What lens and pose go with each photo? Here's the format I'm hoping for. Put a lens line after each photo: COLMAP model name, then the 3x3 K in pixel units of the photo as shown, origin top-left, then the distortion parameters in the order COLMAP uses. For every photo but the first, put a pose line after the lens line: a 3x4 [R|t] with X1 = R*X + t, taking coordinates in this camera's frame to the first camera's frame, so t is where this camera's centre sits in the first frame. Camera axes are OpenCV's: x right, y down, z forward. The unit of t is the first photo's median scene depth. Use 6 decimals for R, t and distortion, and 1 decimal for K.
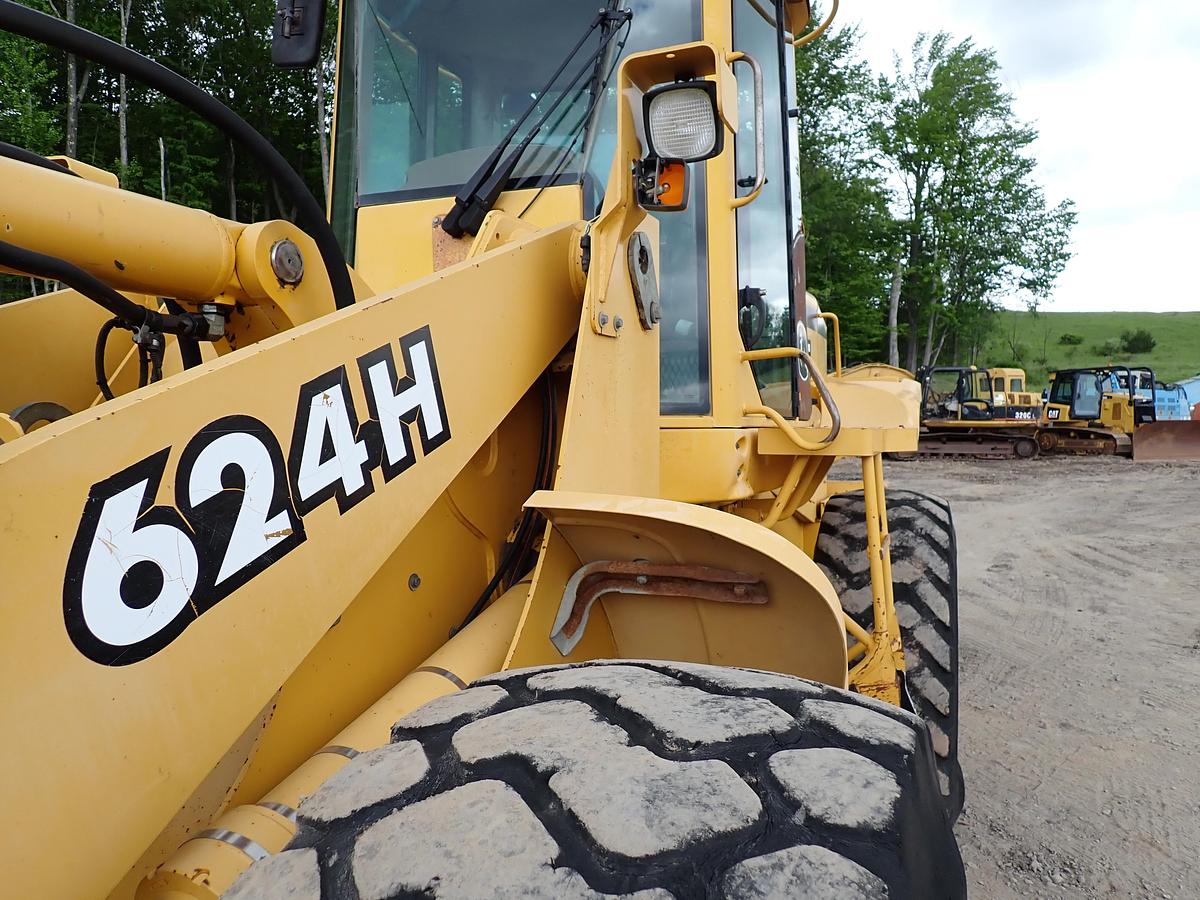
lens RADIAL K [[887.0, 0, 600.4], [0, 887.0, 442.1], [0, 0, 1]] dist [0.015498, -0.015376]
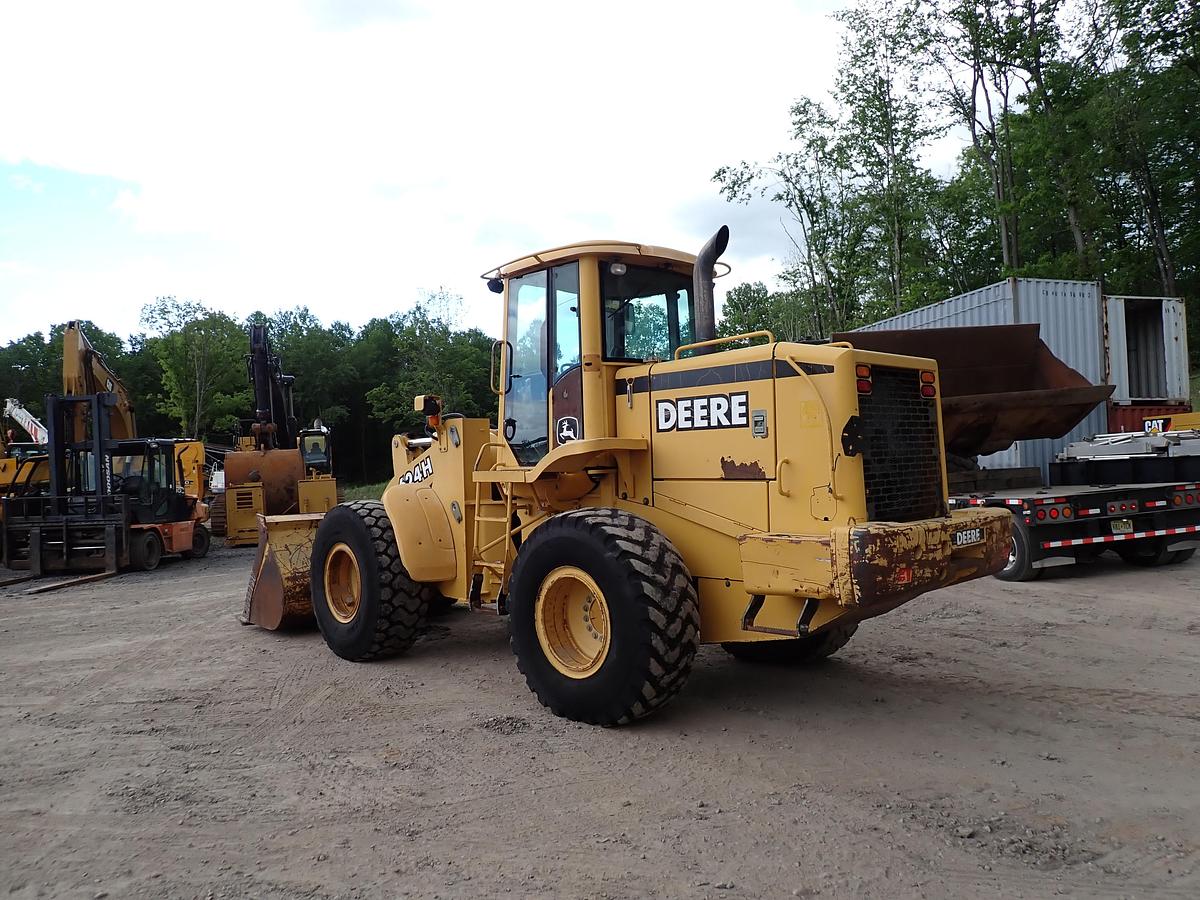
lens RADIAL K [[887.0, 0, 606.6], [0, 887.0, 458.3], [0, 0, 1]] dist [0.015498, -0.015376]
pose [[-0.411316, 0.003975, -0.911484, 5.356735], [0.010750, 0.999942, -0.000490, -0.100706], [0.911430, -0.010000, -0.411334, 5.074024]]
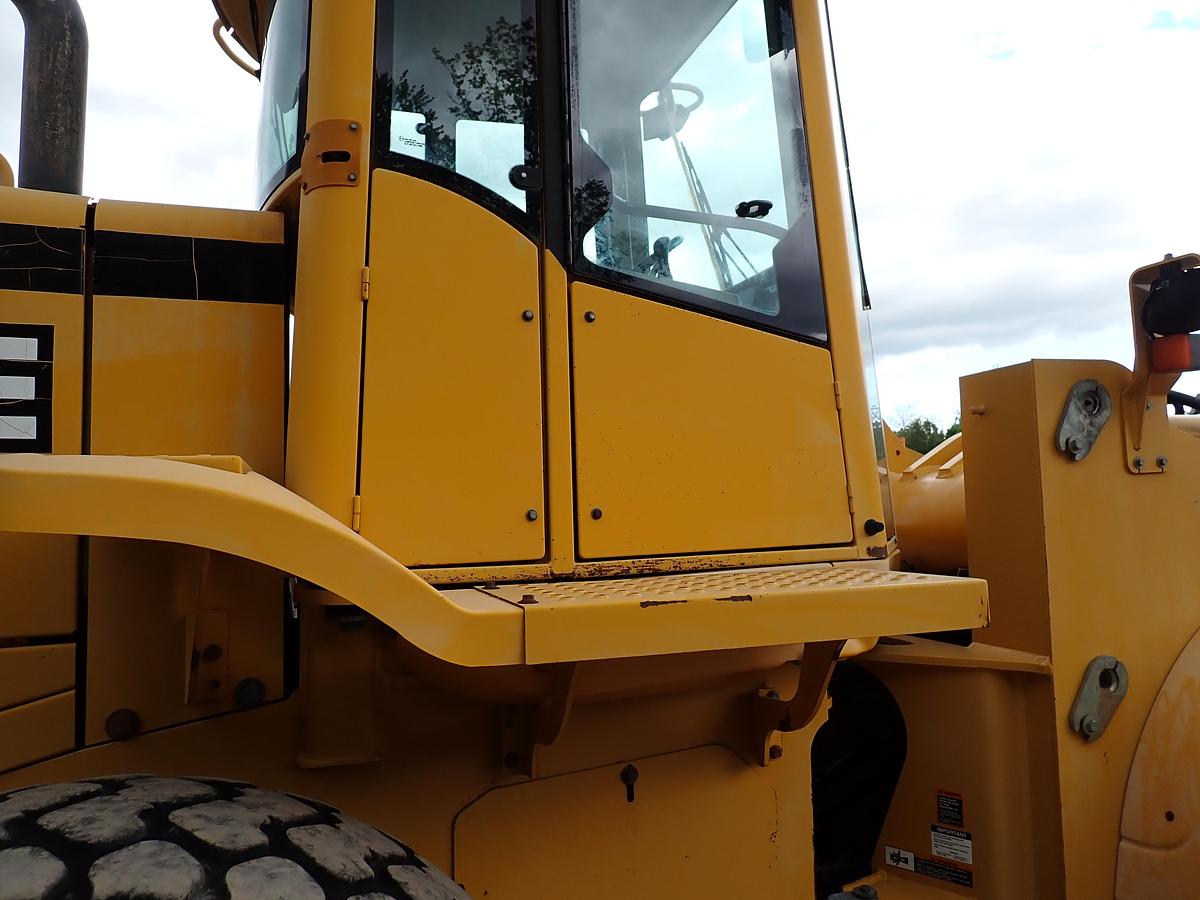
lens RADIAL K [[887.0, 0, 610.2], [0, 887.0, 445.9], [0, 0, 1]] dist [0.015498, -0.015376]
pose [[0.733910, -0.079538, -0.674574, 2.387999], [0.020043, 0.995224, -0.095540, -0.123240], [0.678951, 0.056597, 0.731999, 3.479676]]
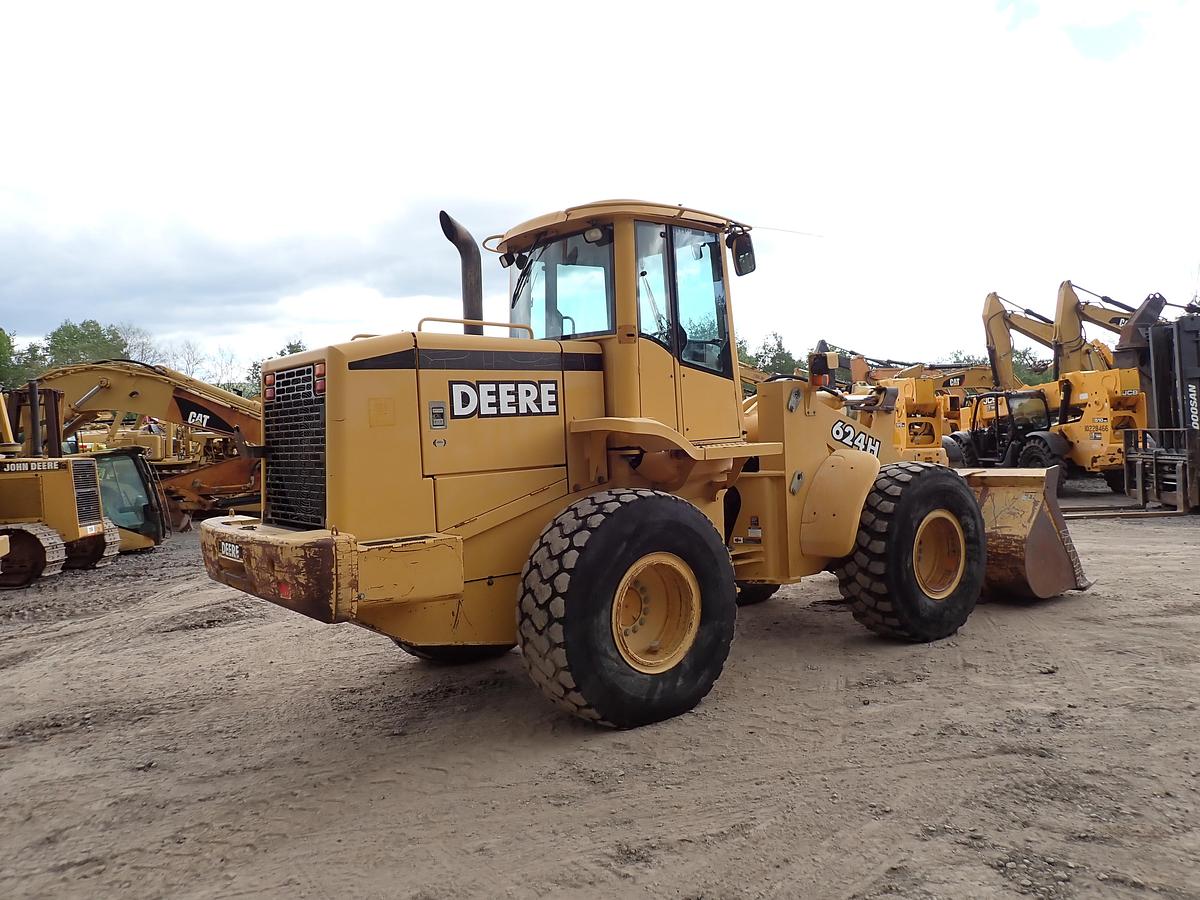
lens RADIAL K [[887.0, 0, 600.6], [0, 887.0, 449.0], [0, 0, 1]] dist [0.015498, -0.015376]
pose [[0.920687, -0.042277, -0.388006, 2.947527], [0.049162, 0.998760, 0.007829, -0.100006], [0.387194, -0.026283, 0.921624, -0.394297]]
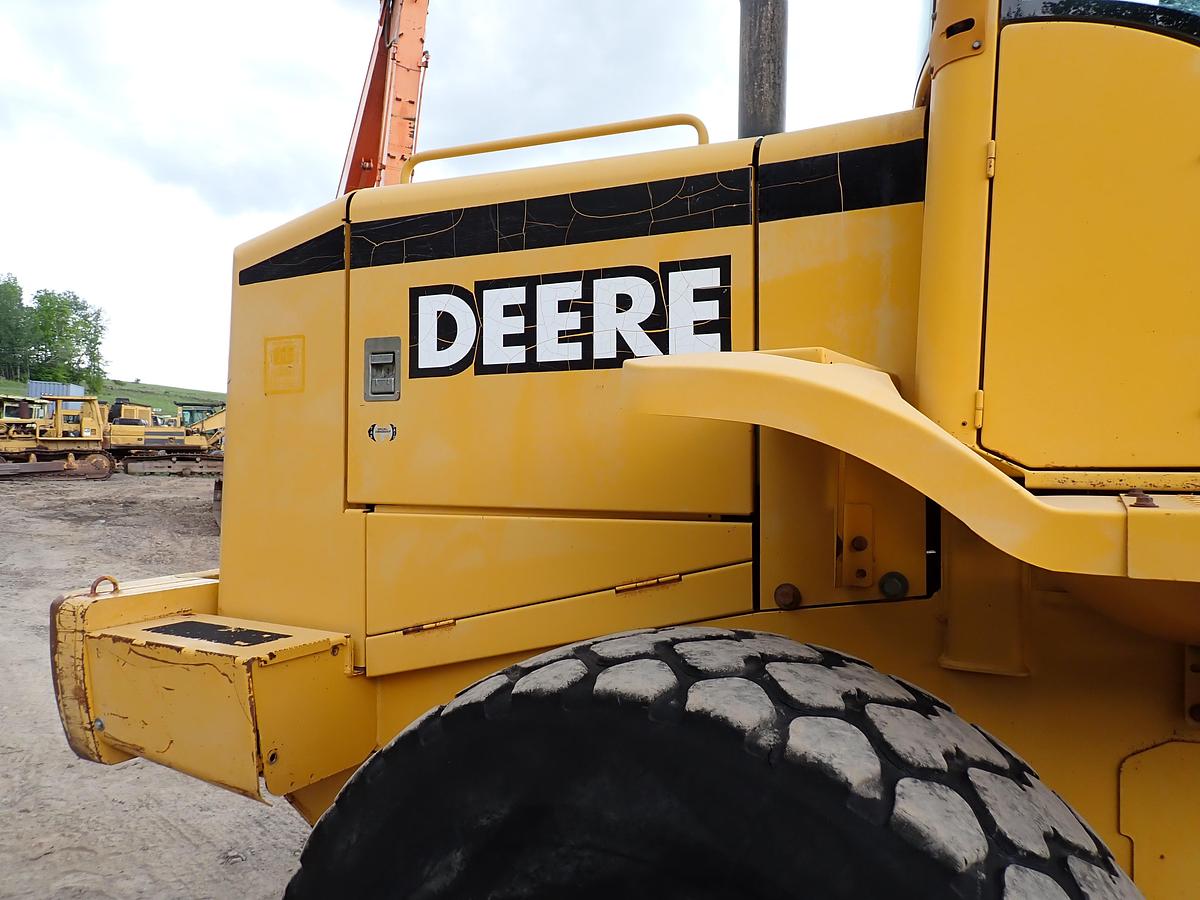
lens RADIAL K [[887.0, 0, 595.9], [0, 887.0, 442.9], [0, 0, 1]] dist [0.015498, -0.015376]
pose [[-0.004191, -0.019715, -0.999797, 2.451654], [-0.013800, 0.999712, -0.019655, -0.081876], [0.999896, 0.013715, -0.004462, 3.650449]]
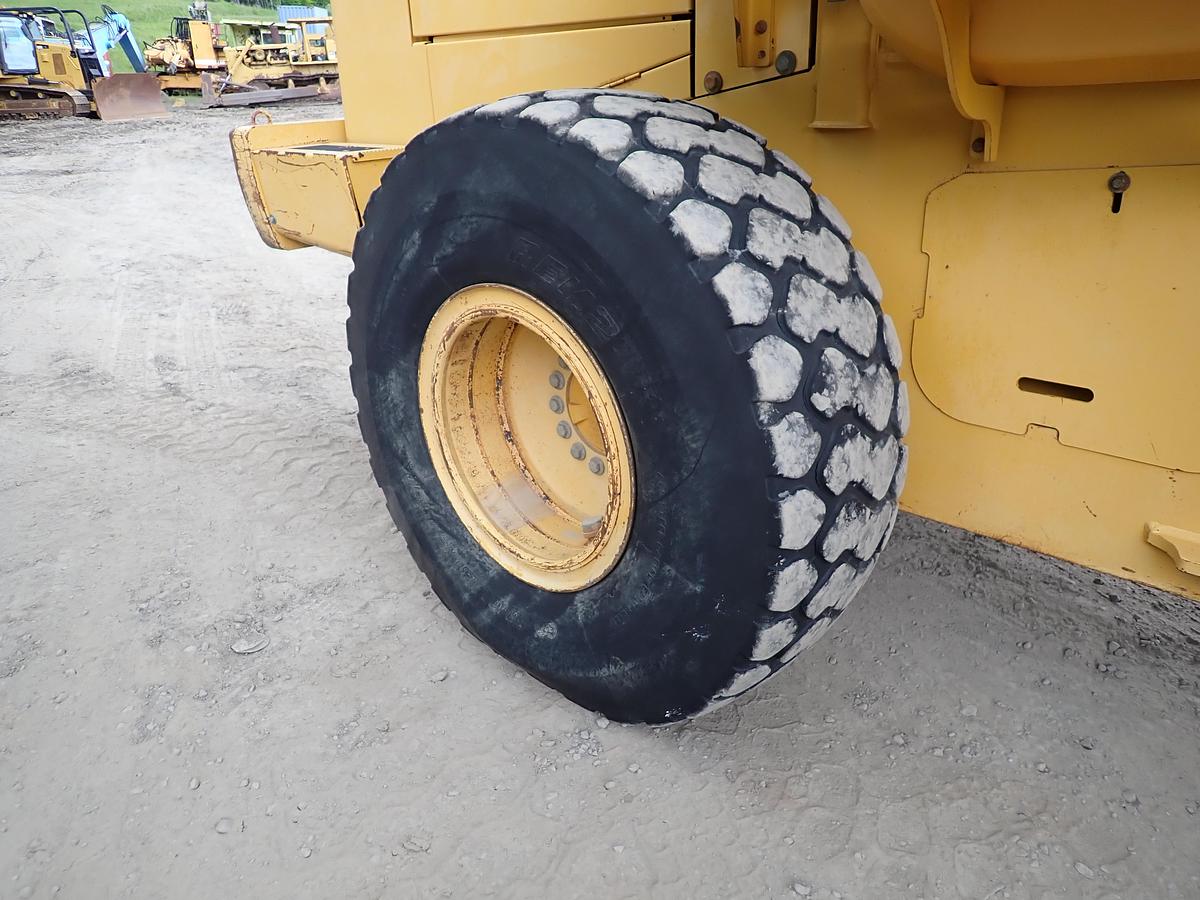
lens RADIAL K [[887.0, 0, 597.8], [0, 887.0, 446.5], [0, 0, 1]] dist [0.015498, -0.015376]
pose [[-0.263434, 0.376139, -0.888325, 2.911590], [0.024758, 0.923185, 0.383558, 0.122317], [0.964360, 0.079049, -0.252511, 4.251852]]
